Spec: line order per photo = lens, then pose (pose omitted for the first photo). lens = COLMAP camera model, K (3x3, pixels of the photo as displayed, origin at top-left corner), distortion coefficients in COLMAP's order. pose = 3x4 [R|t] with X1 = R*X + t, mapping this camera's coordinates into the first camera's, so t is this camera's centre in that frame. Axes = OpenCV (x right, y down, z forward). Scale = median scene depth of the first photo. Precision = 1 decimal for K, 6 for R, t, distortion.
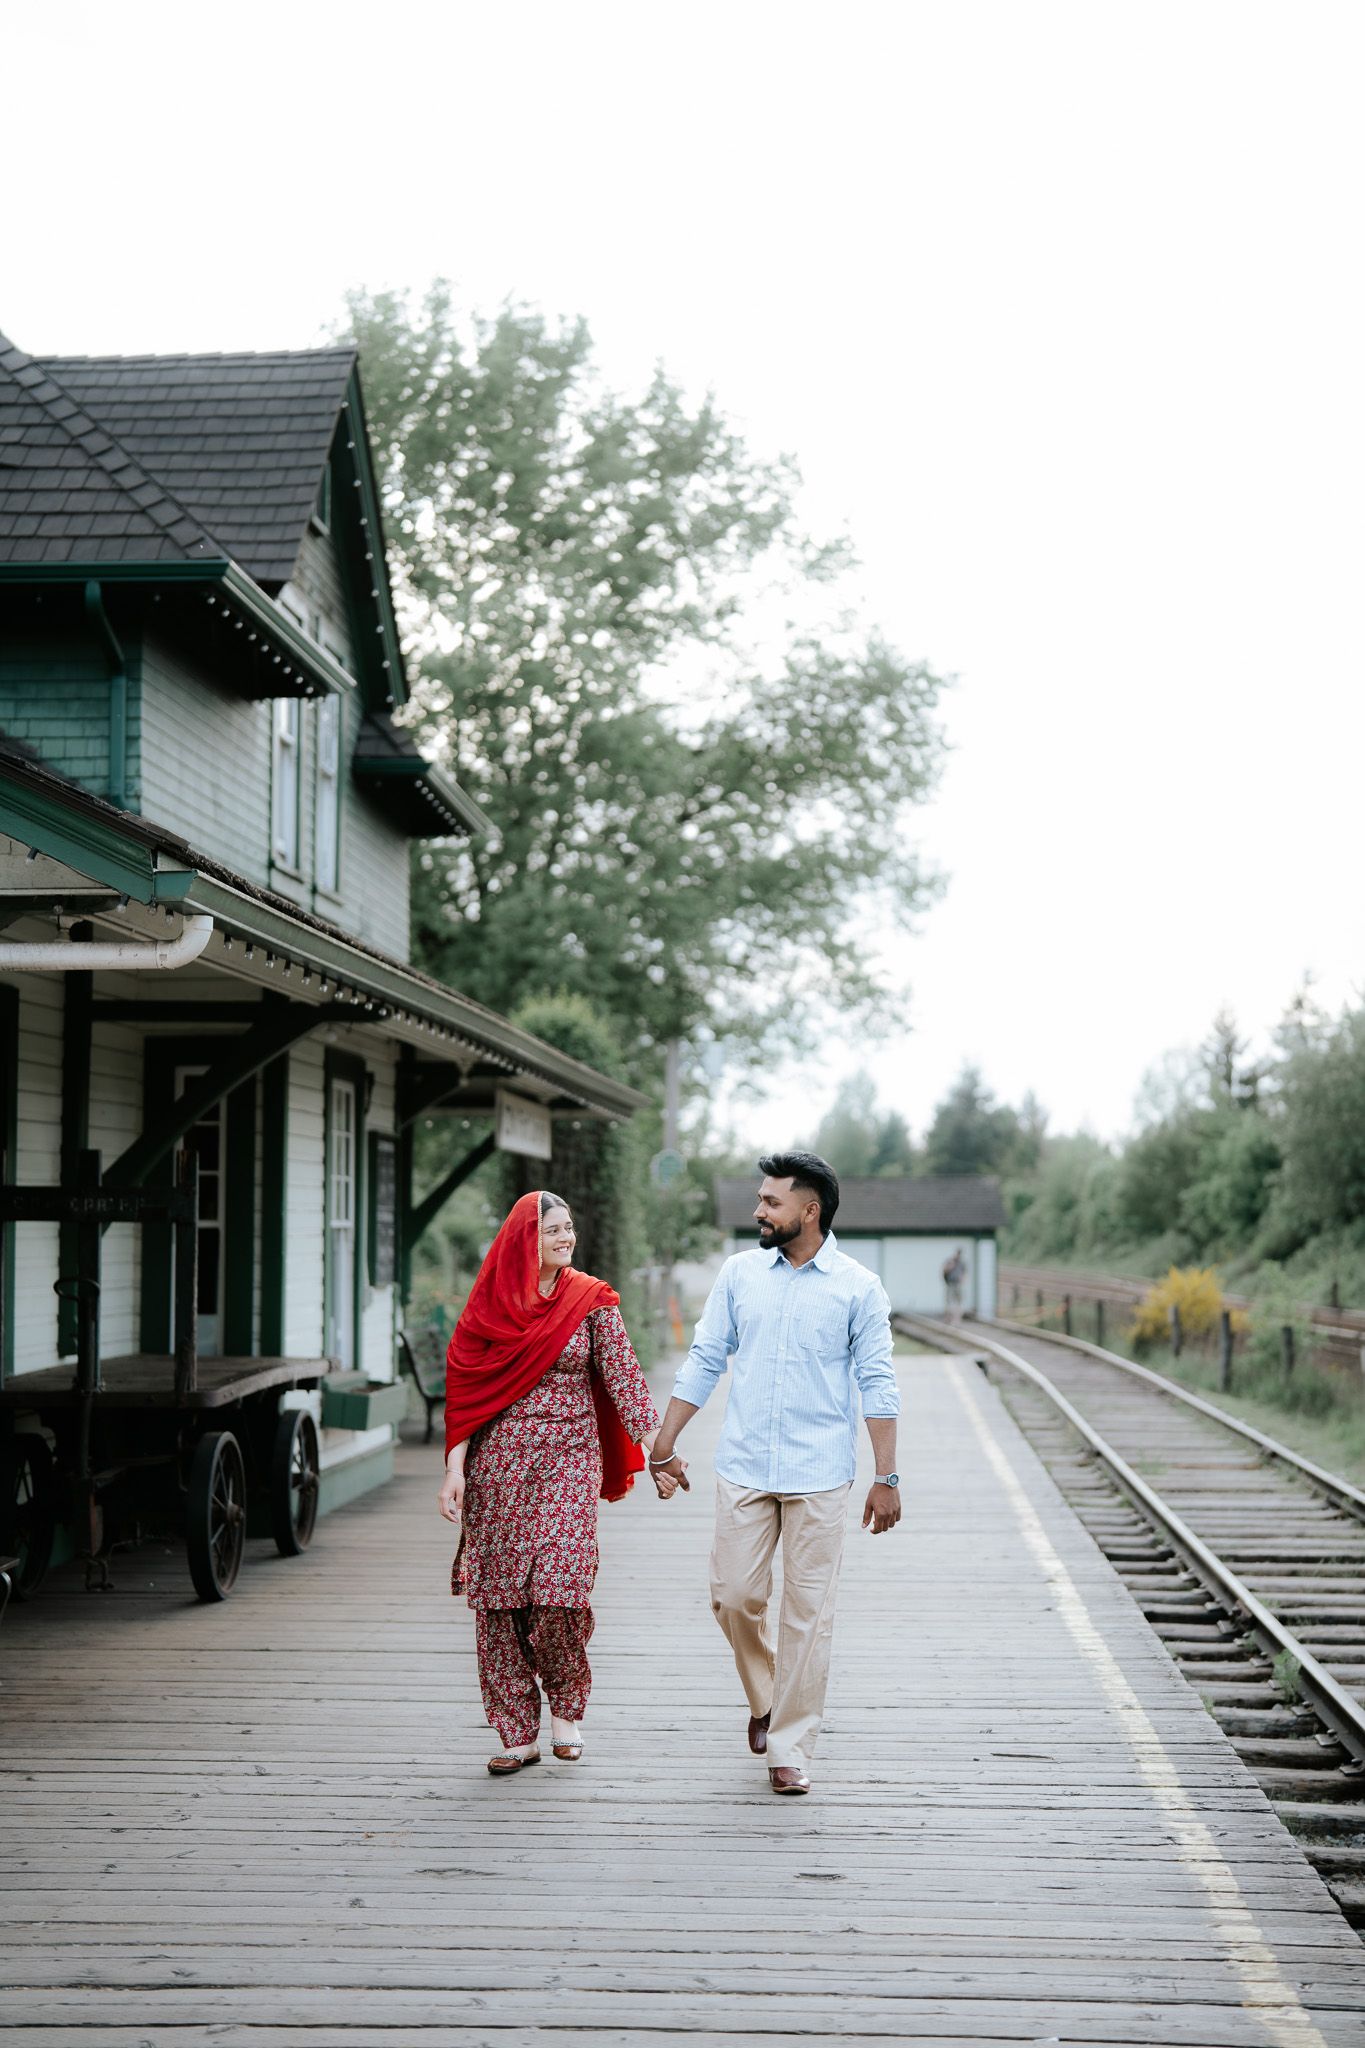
lens RADIAL K [[2841.4, 0, 682.5], [0, 2841.4, 1024.0], [0, 0, 1]] dist [-0.115417, 1.105201]
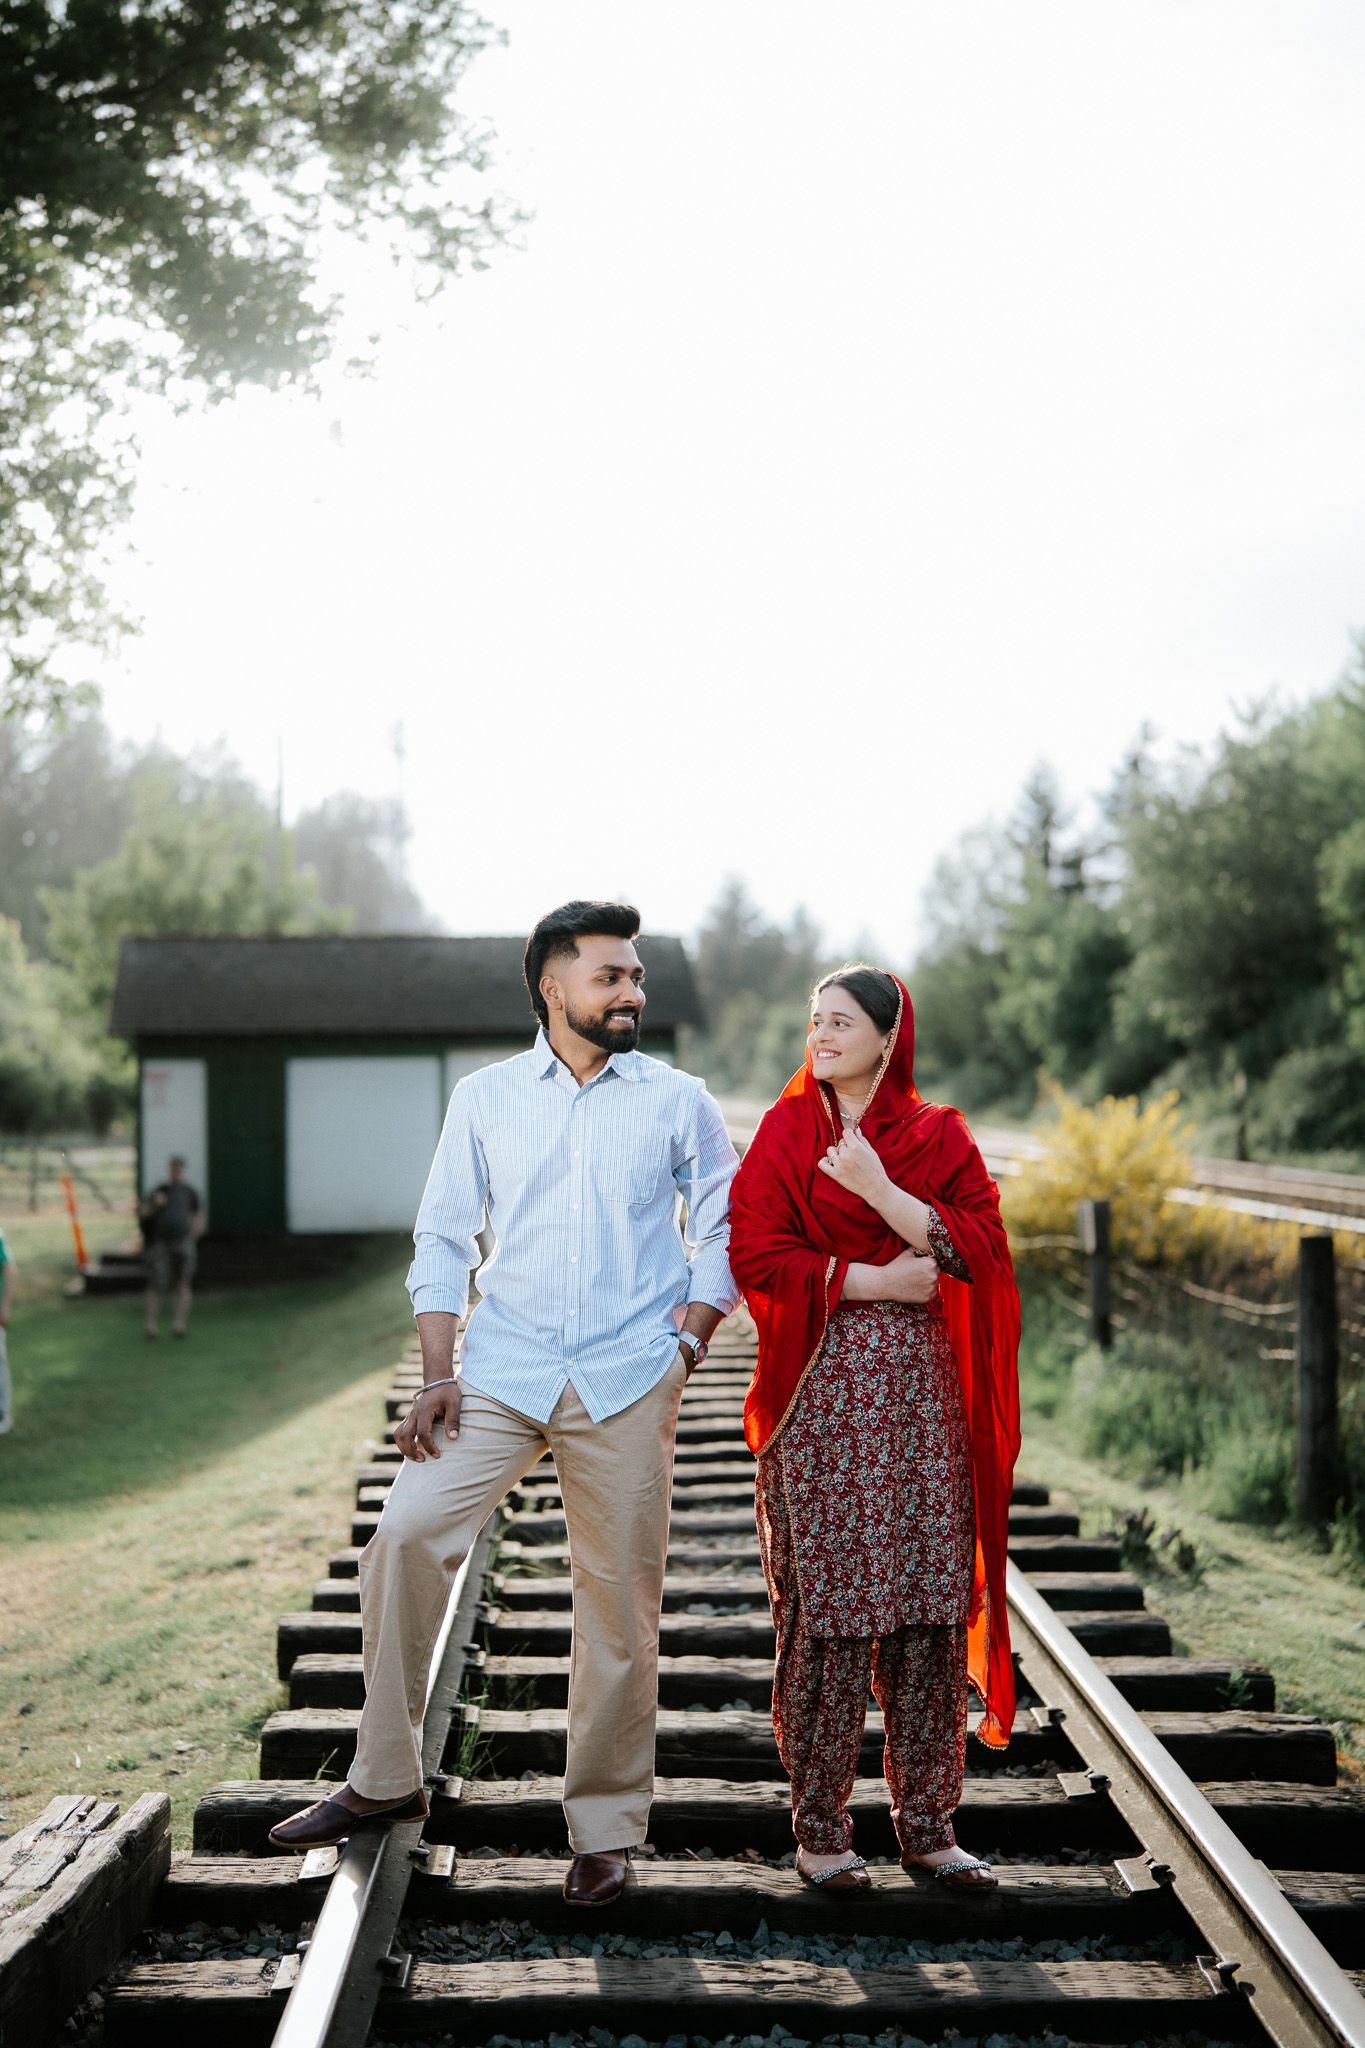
lens RADIAL K [[2841.4, 0, 682.5], [0, 2841.4, 1024.0], [0, 0, 1]] dist [-0.115417, 1.105201]
pose [[0.997124, -0.012124, 0.074814, 0.035322], [0.008047, 0.998479, 0.054550, 0.020389], [-0.075361, -0.053791, 0.995704, 0.234490]]
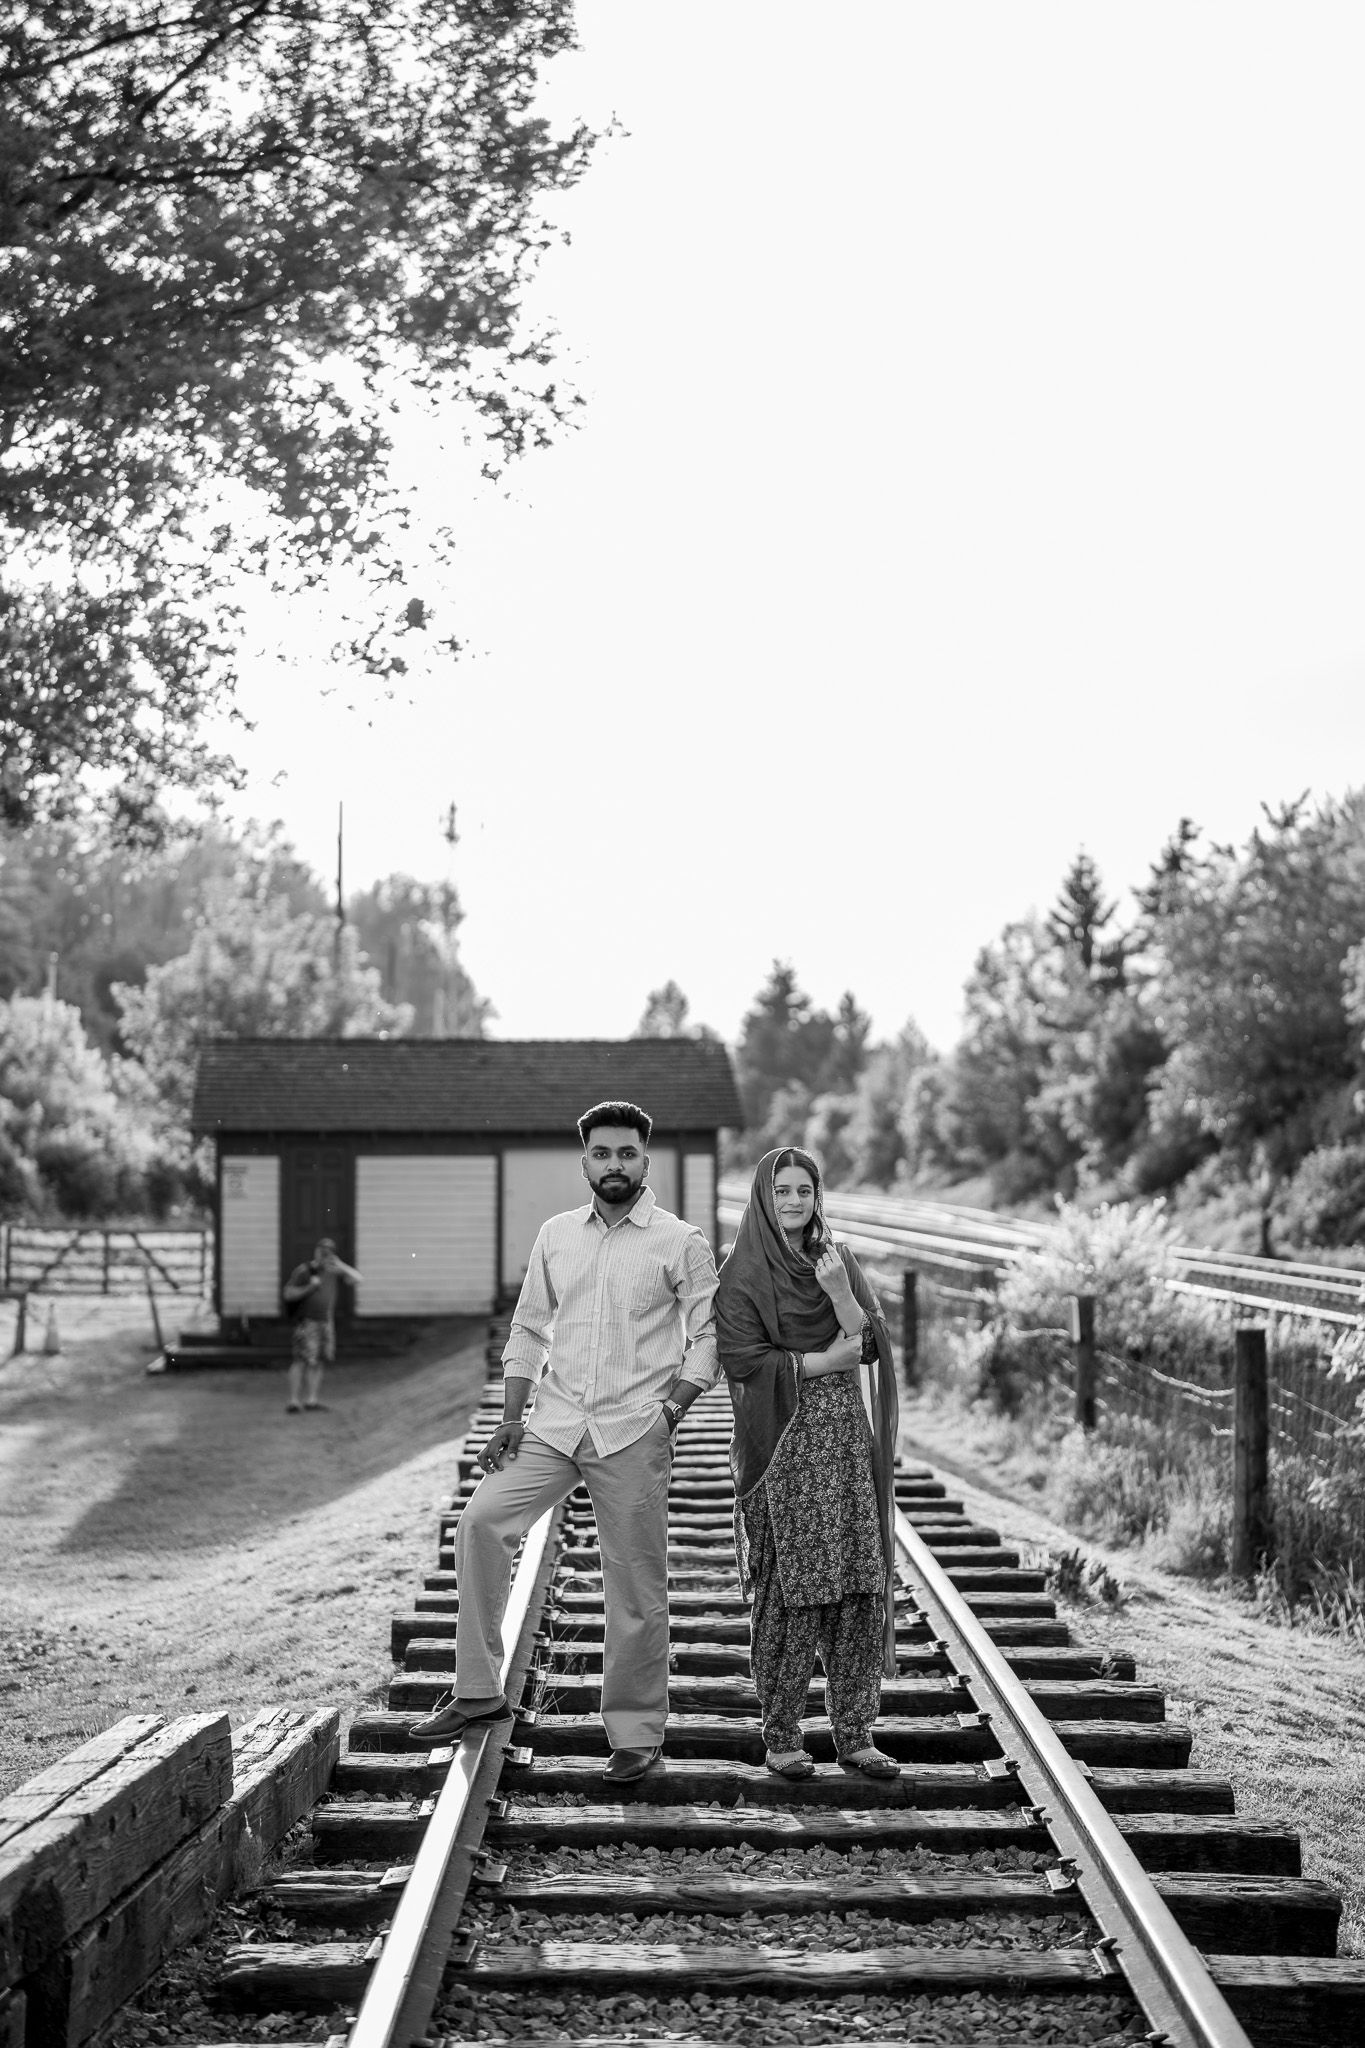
lens RADIAL K [[2841.4, 0, 682.5], [0, 2841.4, 1024.0], [0, 0, 1]] dist [-0.115417, 1.105201]
pose [[0.998325, -0.002611, 0.057803, 0.034831], [0.001183, 0.999693, 0.024736, 0.018248], [-0.057850, -0.024626, 0.998021, 0.219195]]
